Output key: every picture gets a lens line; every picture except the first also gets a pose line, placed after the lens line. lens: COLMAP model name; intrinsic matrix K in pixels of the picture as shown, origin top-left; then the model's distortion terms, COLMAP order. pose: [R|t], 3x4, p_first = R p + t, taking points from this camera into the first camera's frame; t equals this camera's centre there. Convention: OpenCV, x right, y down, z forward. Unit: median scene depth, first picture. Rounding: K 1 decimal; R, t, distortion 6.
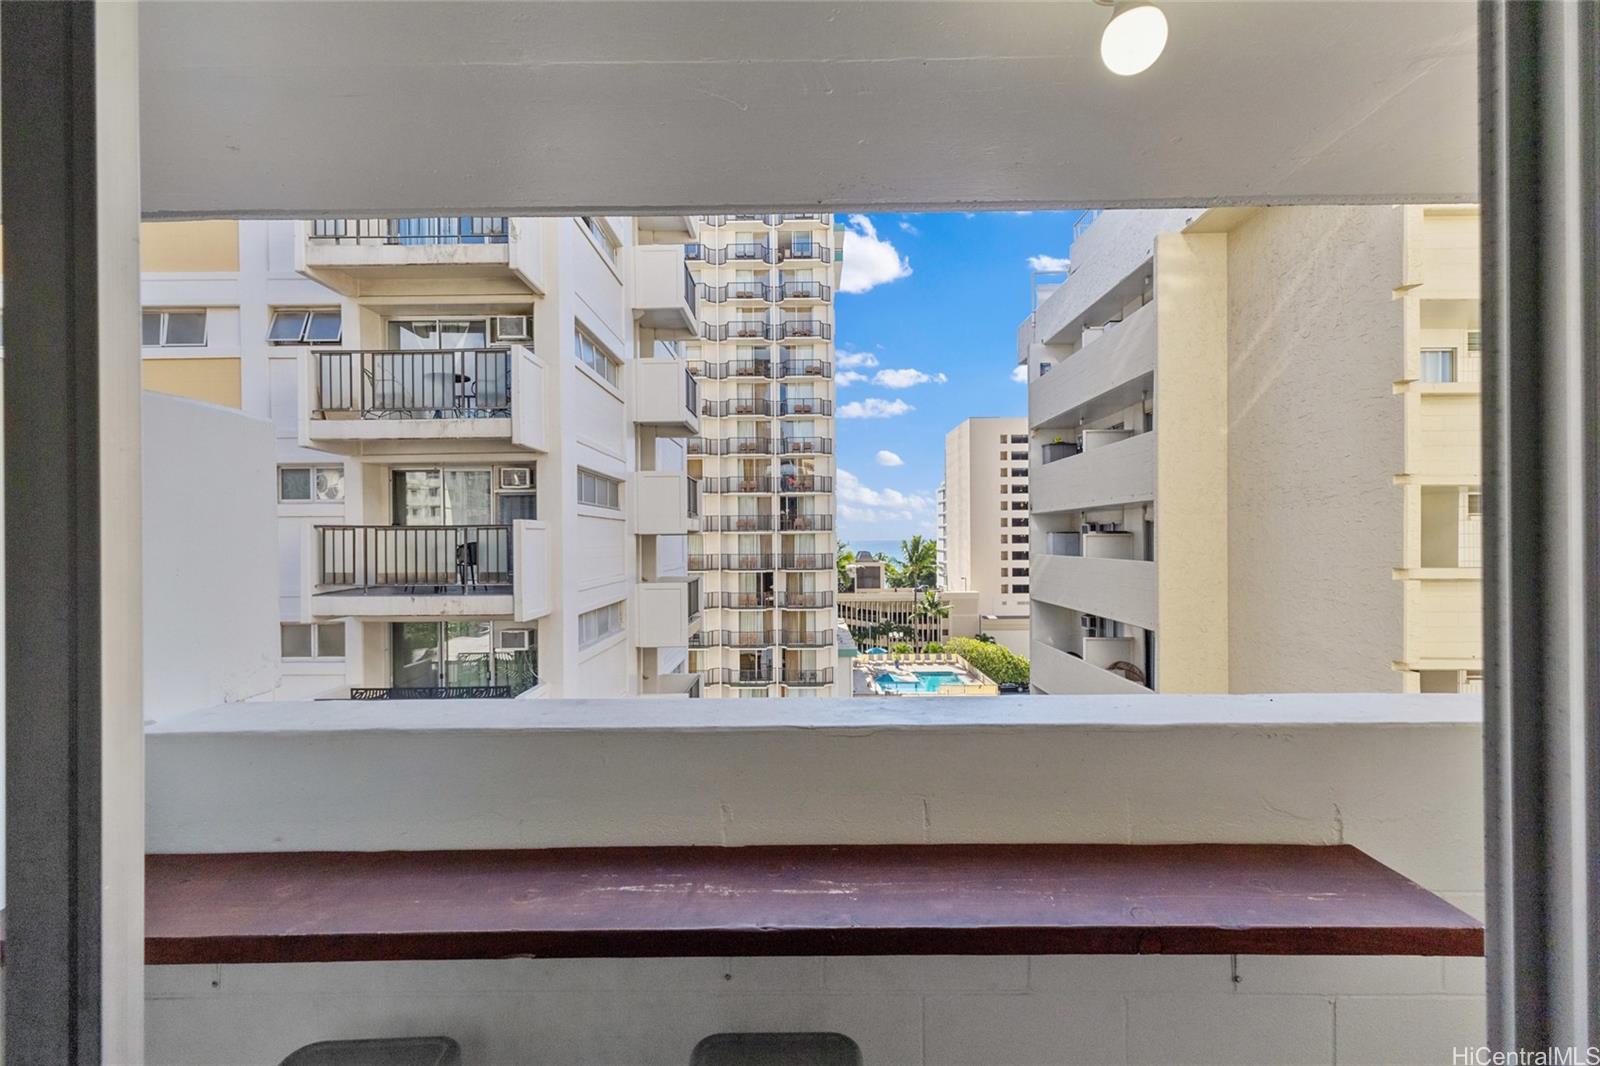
lens RADIAL K [[750.8, 0, 796.5], [0, 750.8, 540.1], [0, 0, 1]] dist [0.004443, 0.001555]
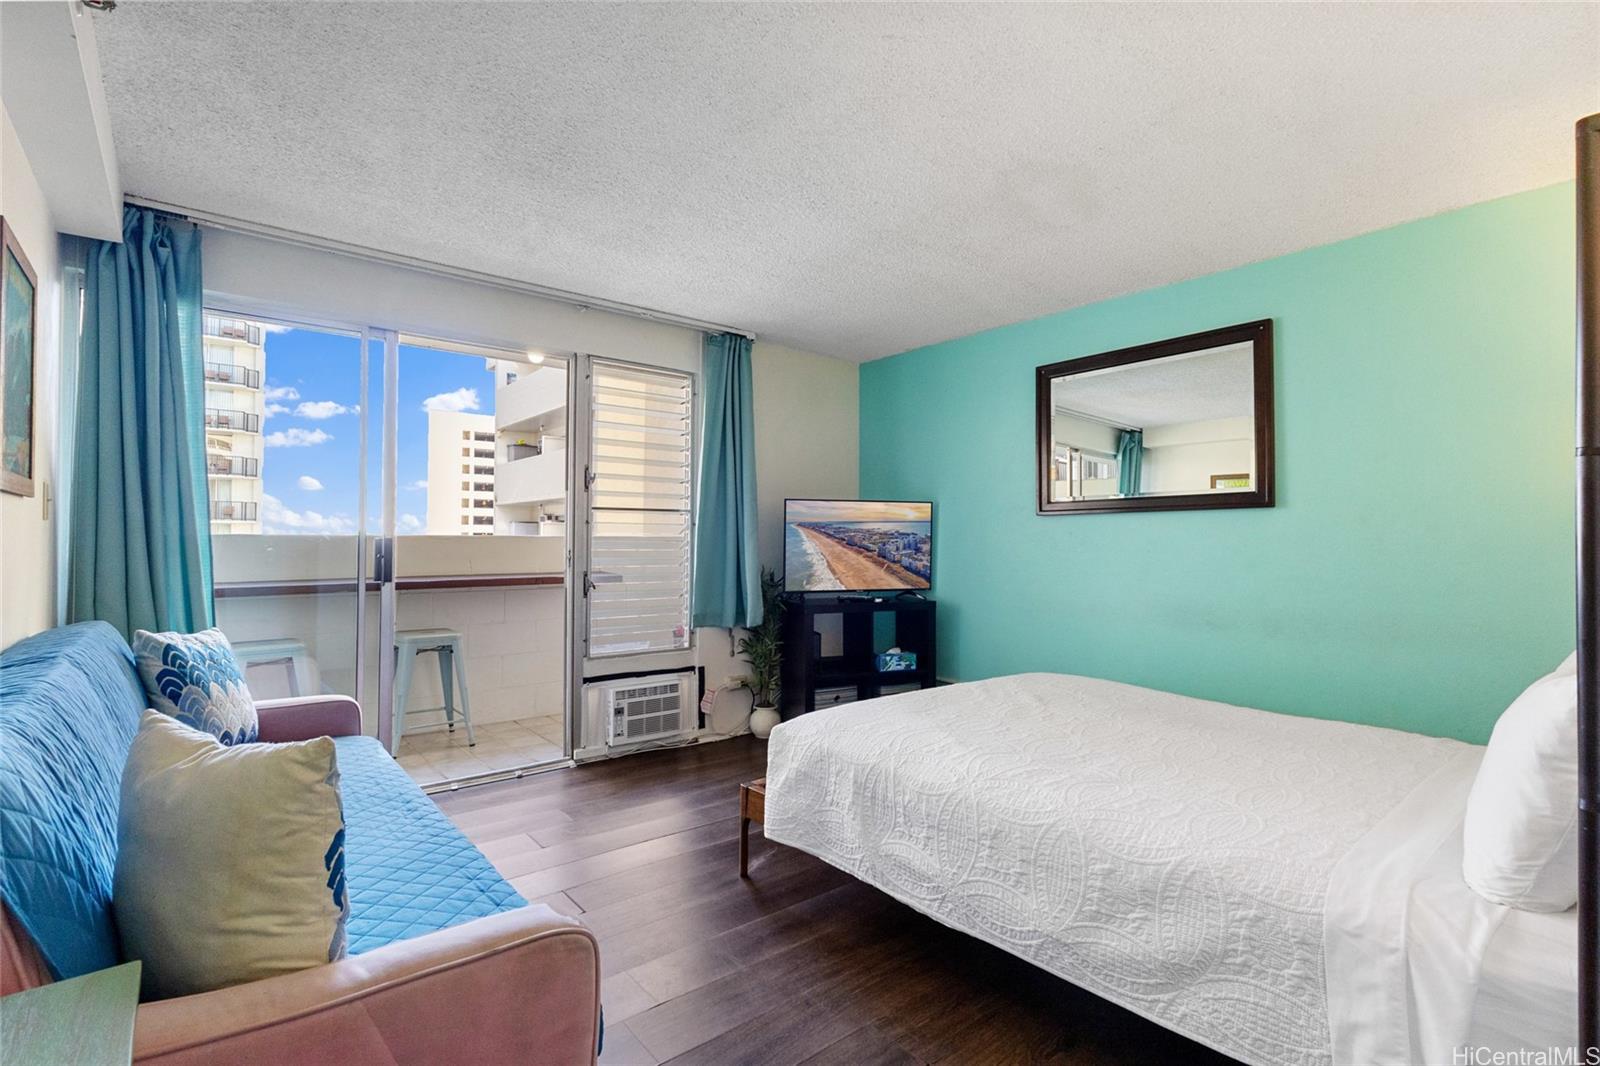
lens RADIAL K [[750.8, 0, 803.9], [0, 750.8, 530.4], [0, 0, 1]] dist [0.004443, 0.001555]
pose [[0.767896, 0.018082, 0.640319, -0.080875], [-0.008121, 0.999796, -0.018494, 0.030968], [-0.640523, 0.009001, 0.767887, -0.240736]]
